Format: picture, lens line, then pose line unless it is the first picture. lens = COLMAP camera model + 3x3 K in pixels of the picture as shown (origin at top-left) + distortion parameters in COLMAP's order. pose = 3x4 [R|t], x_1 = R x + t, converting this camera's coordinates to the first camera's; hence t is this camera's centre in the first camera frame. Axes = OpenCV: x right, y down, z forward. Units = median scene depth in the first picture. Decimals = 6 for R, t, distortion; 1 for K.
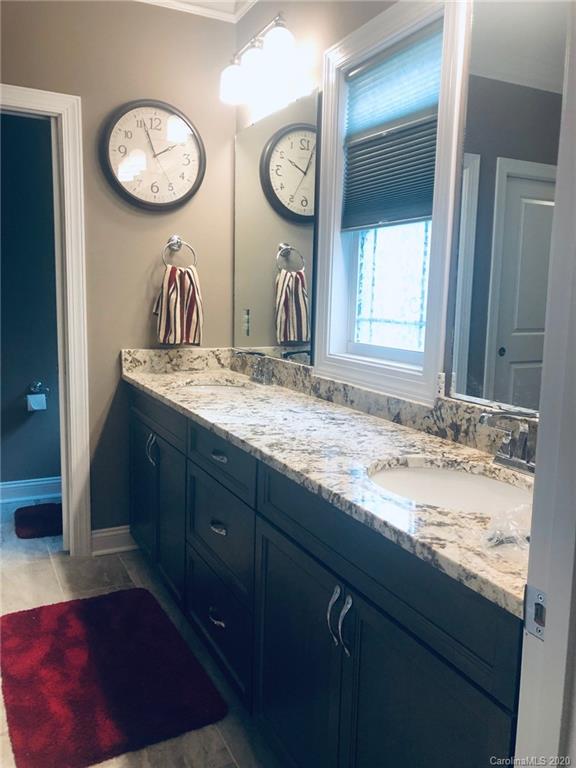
lens RADIAL K [[630.0, 0, 289.0], [0, 630.0, 380.4], [0, 0, 1]] dist [0.057260, -0.067147]
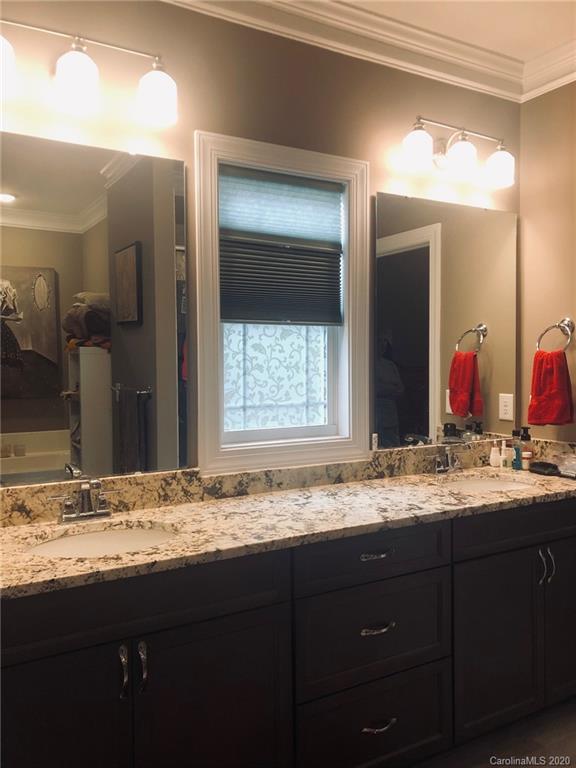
lens RADIAL K [[630.0, 0, 288.9], [0, 630.0, 386.2], [0, 0, 1]] dist [0.057260, -0.067147]
pose [[-0.073319, -0.068866, 0.994928, -1.047617], [0.135734, 0.987641, 0.078364, -0.232762], [-0.988029, 0.140791, -0.063065, 1.137246]]
